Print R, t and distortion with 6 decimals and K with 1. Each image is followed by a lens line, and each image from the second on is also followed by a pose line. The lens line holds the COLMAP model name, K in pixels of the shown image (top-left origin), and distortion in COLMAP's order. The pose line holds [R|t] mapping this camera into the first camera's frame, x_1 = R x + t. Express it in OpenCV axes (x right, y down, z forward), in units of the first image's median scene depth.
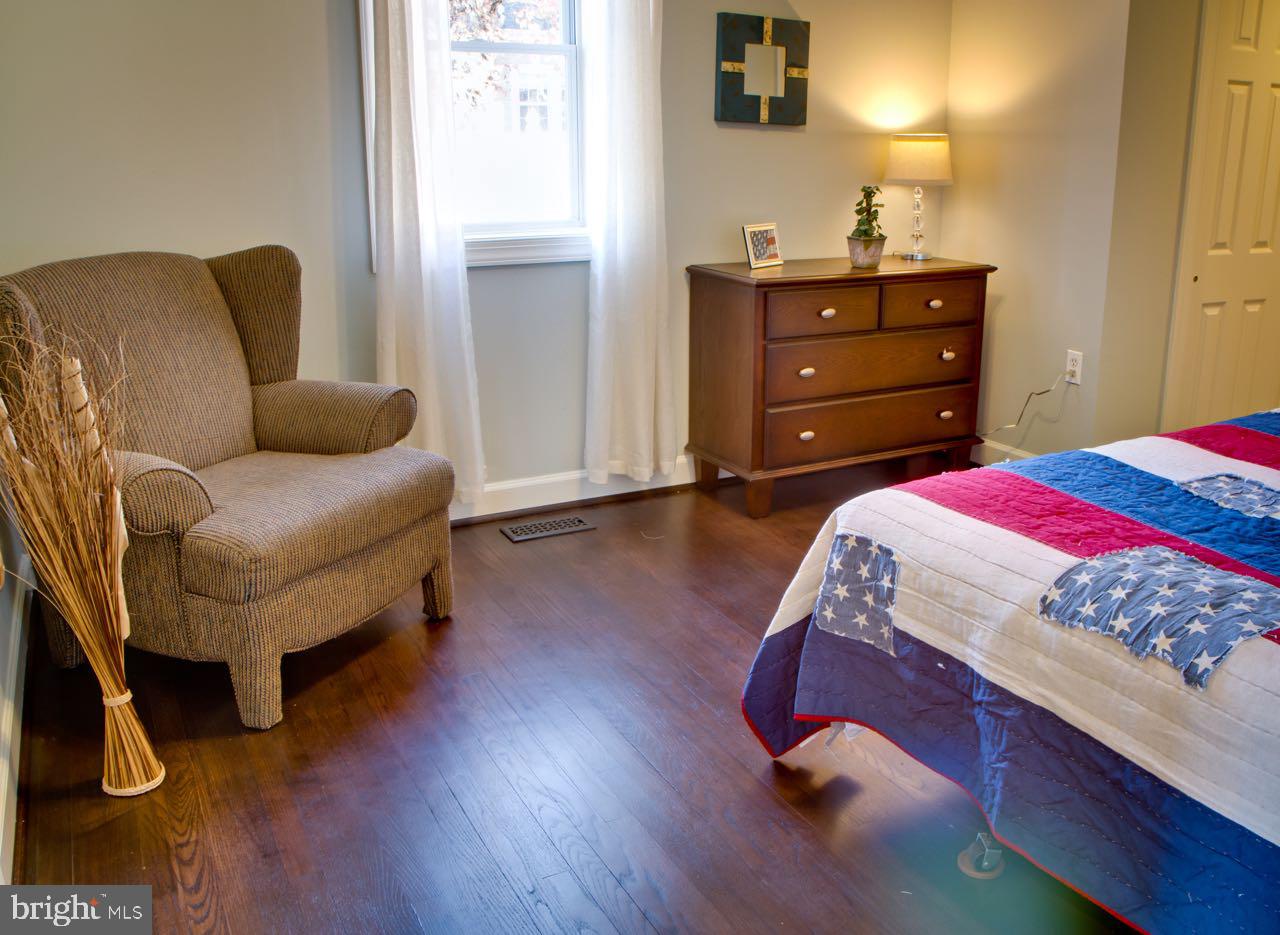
lens RADIAL K [[1444.6, 0, 640.0], [0, 1444.6, 467.5], [0, 0, 1]] dist [-0.078497, 0.187237]
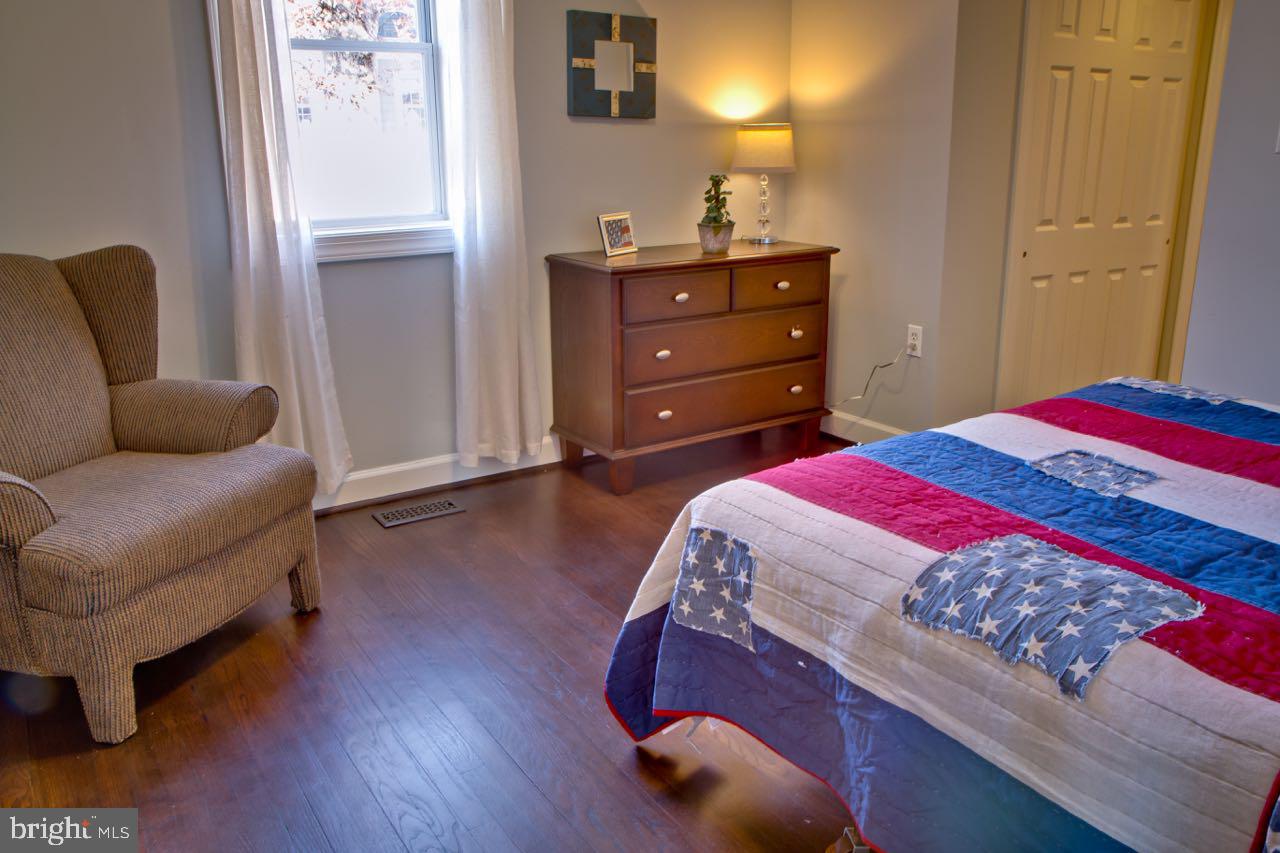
lens RADIAL K [[1065.6, 0, 636.3], [0, 1065.6, 387.2], [0, 0, 1]] dist [-0.003346, 0.085677]
pose [[0.997495, -0.033098, 0.062517, 0.052033], [0.033240, 0.999447, -0.001229, -0.046346], [-0.062442, 0.003304, 0.998043, 0.253134]]
